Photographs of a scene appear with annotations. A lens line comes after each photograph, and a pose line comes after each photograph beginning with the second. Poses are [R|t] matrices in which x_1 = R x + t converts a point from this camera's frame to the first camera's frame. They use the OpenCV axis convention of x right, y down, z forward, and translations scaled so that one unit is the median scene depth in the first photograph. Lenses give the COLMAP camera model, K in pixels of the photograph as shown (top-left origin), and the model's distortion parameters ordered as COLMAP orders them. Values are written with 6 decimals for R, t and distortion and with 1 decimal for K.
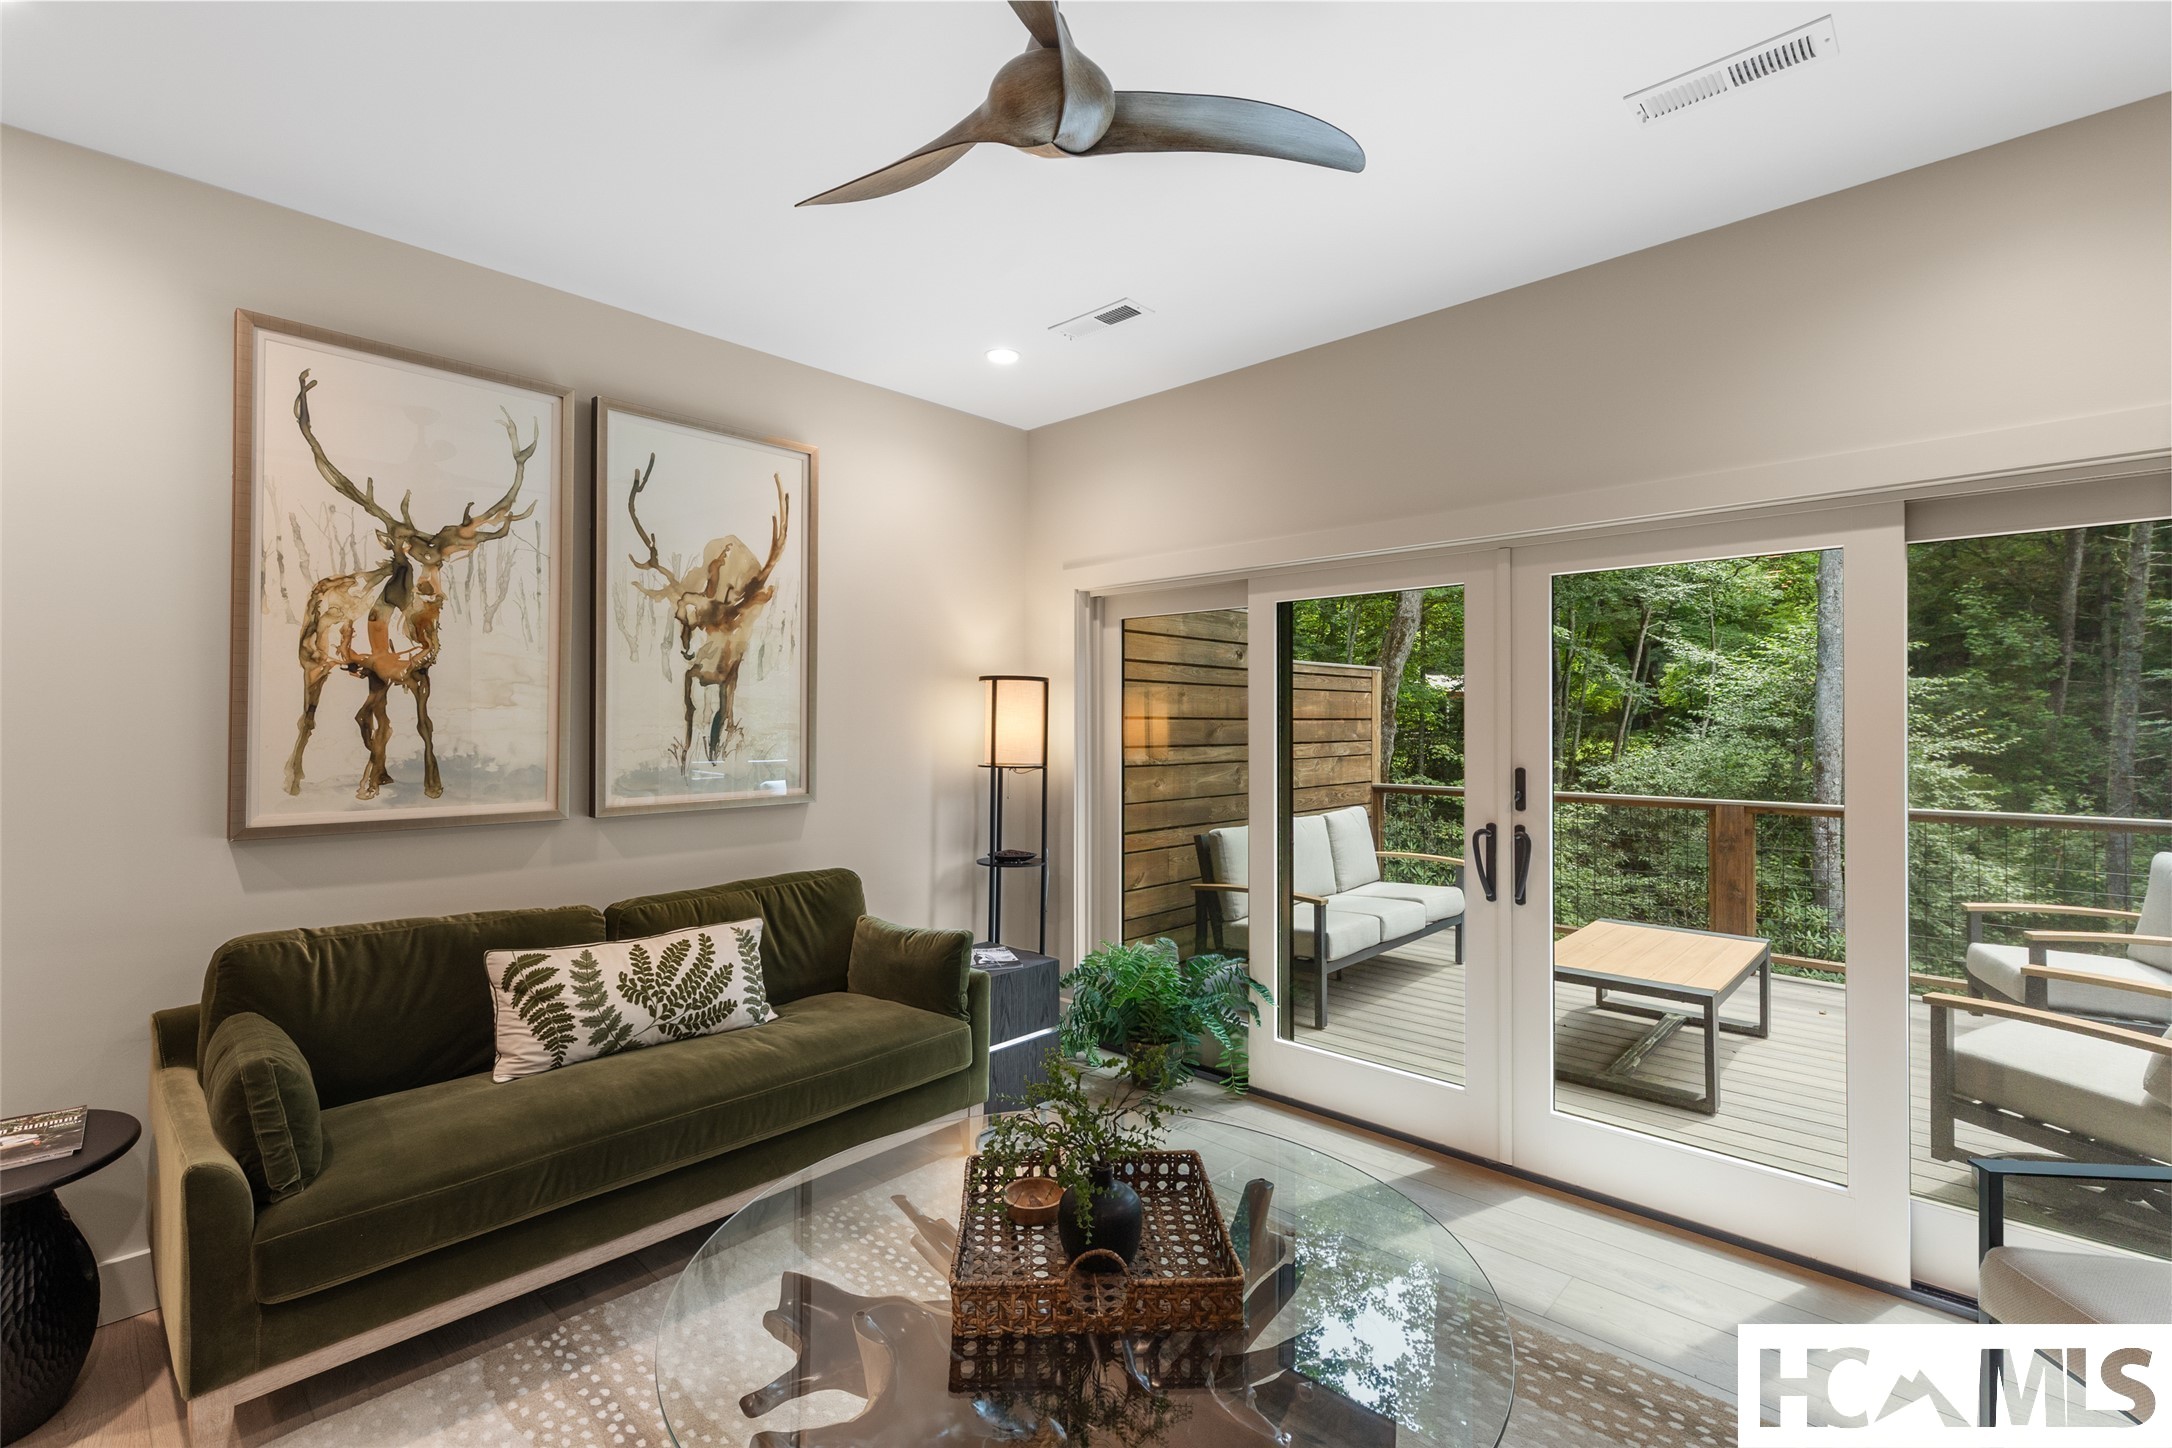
lens RADIAL K [[975.2, 0, 1093.1], [0, 975.2, 721.1], [0, 0, 1]] dist [0.006358, -0.002927]
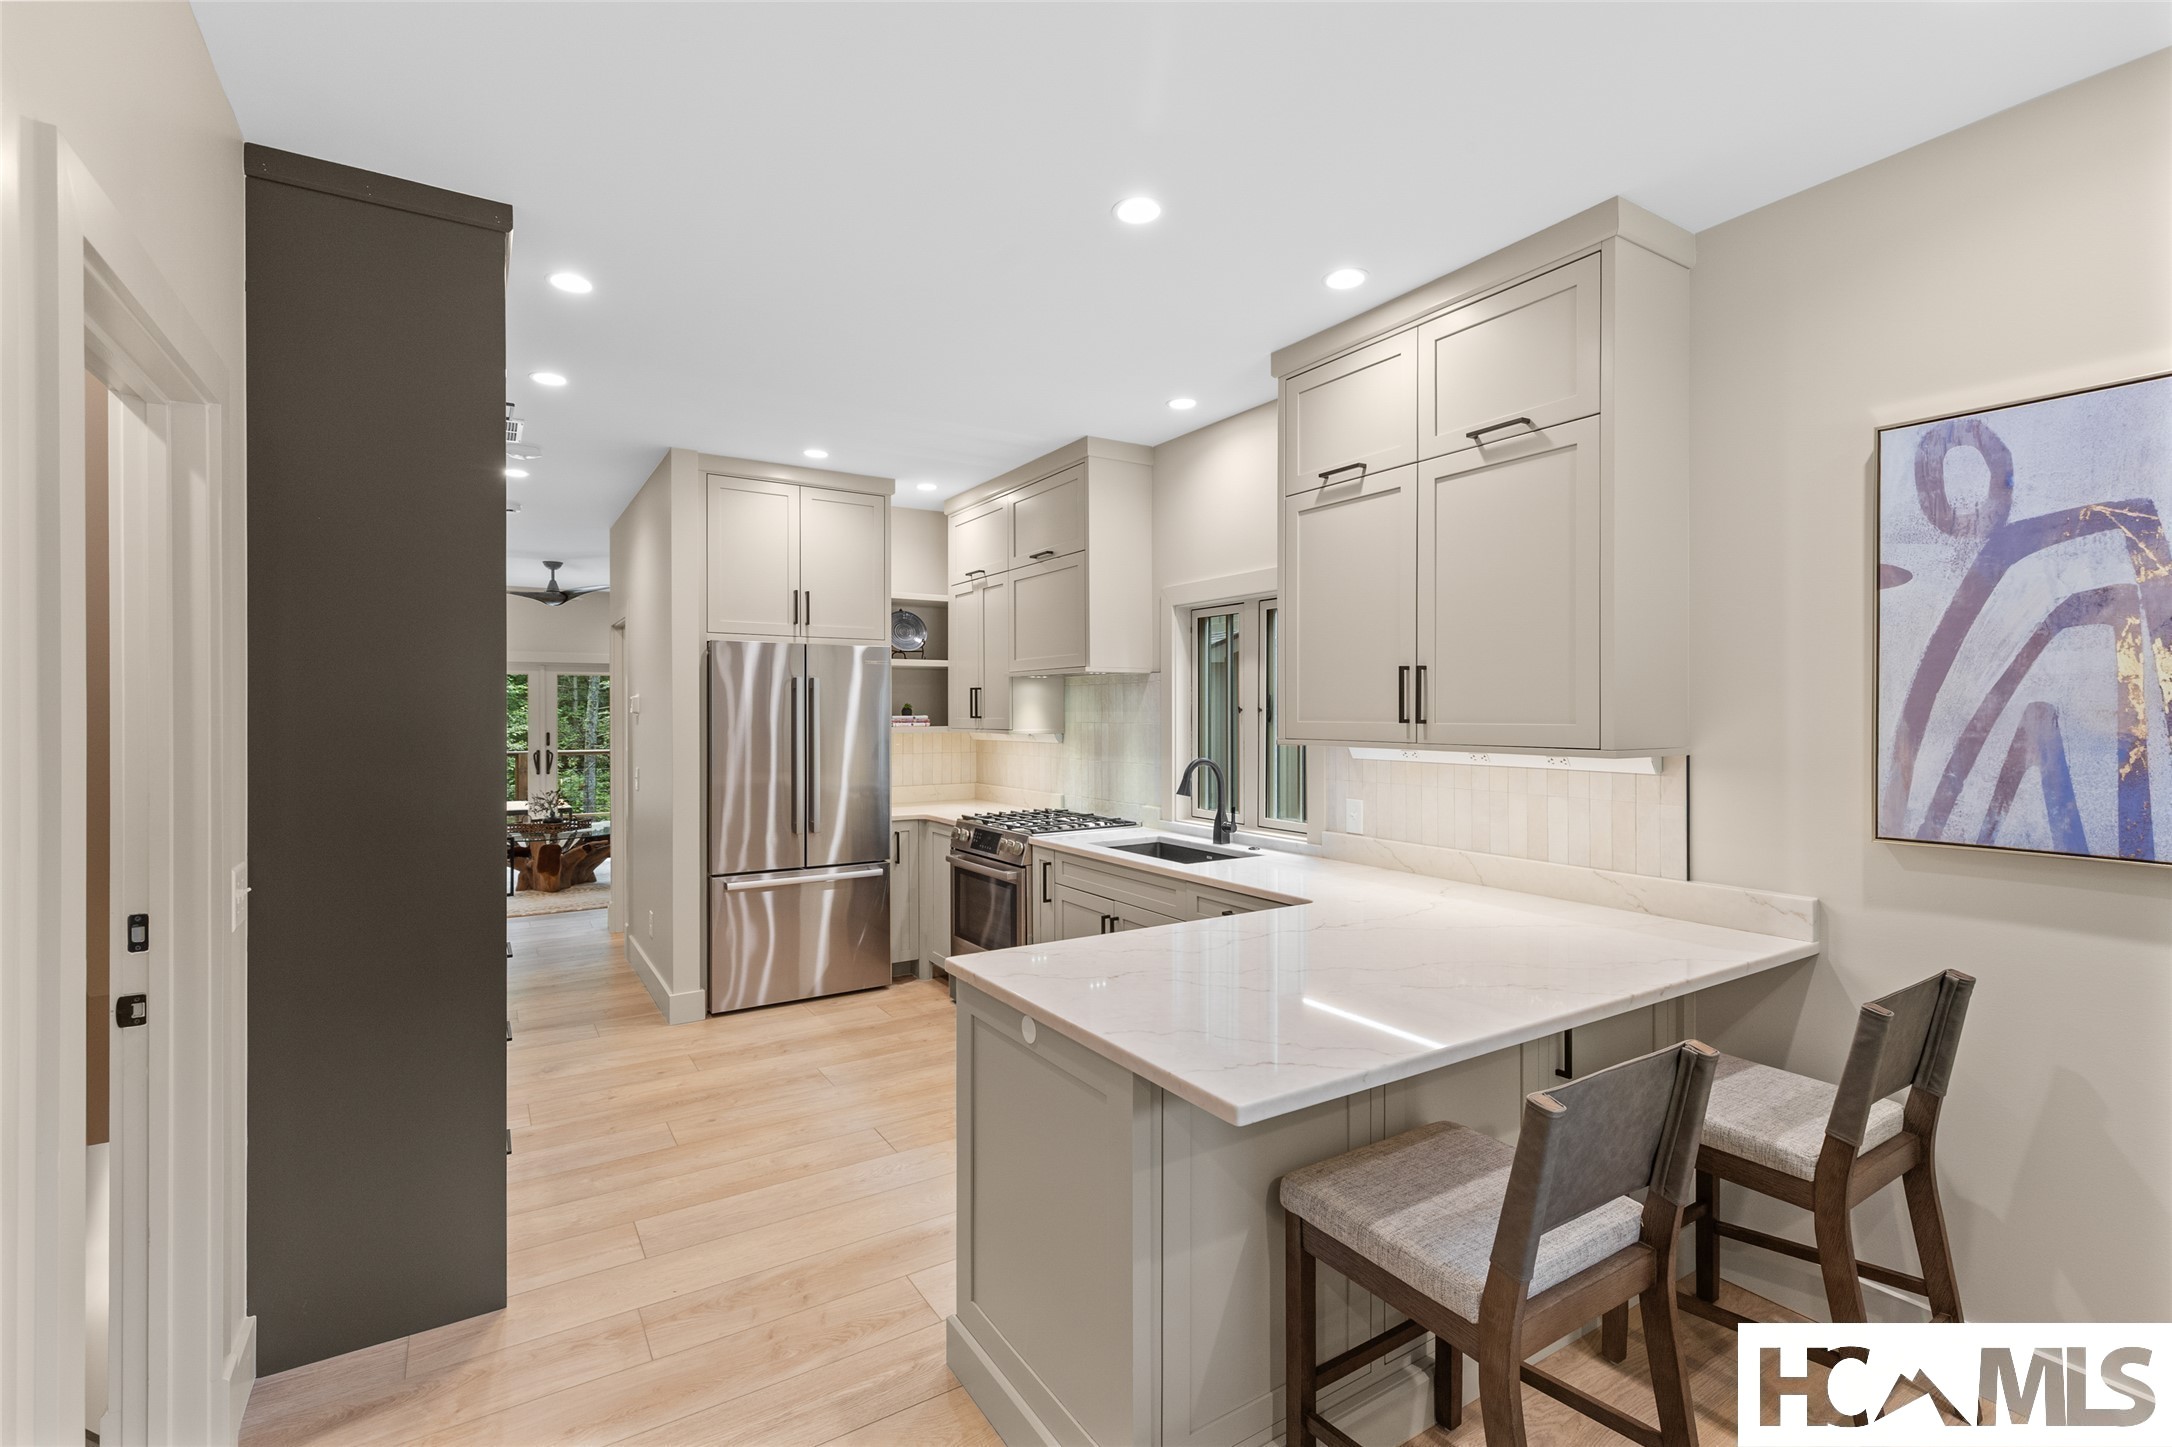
lens RADIAL K [[975.2, 0, 1077.0], [0, 975.2, 713.2], [0, 0, 1]] dist [0.006358, -0.002927]
pose [[0.261759, -0.004739, 0.965122, -1.974391], [0.001739, 0.999989, 0.004439, -0.025775], [-0.965132, 0.000516, 0.261764, -1.371001]]
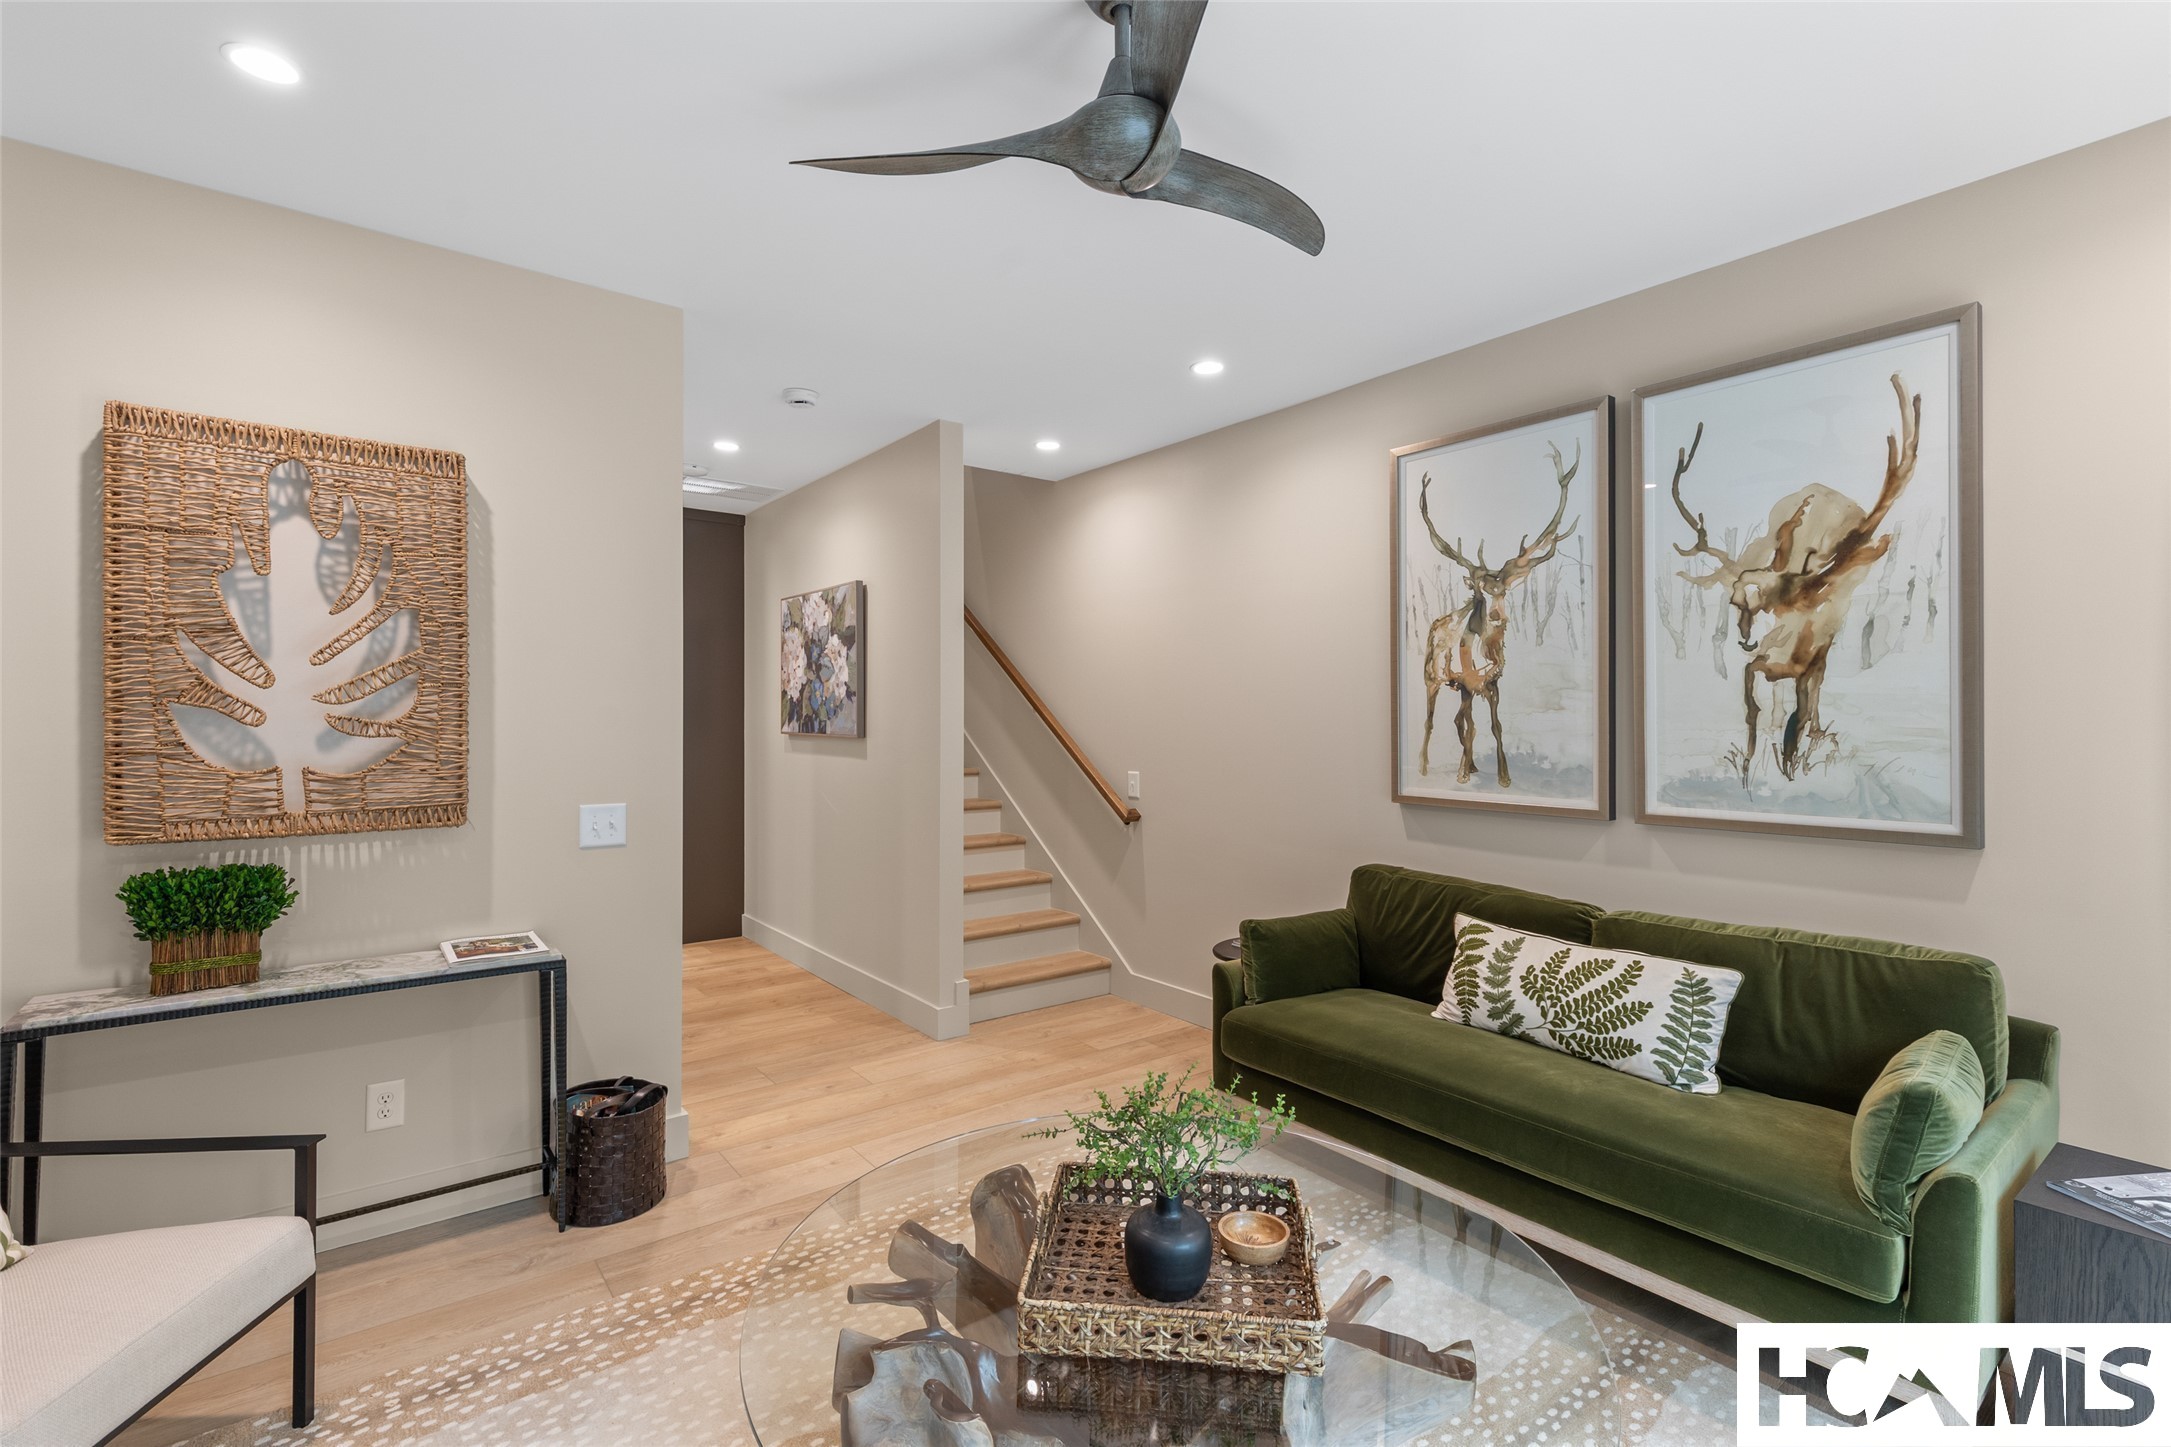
lens RADIAL K [[974.8, 0, 1062.5], [0, 974.8, 719.6], [0, 0, 1]] dist [0.006358, -0.002927]
pose [[-0.172810, -0.001652, -0.984954, 0.479493], [-0.001013, 0.999998, -0.001500, -0.001915], [0.984955, 0.000739, -0.172812, 0.527581]]
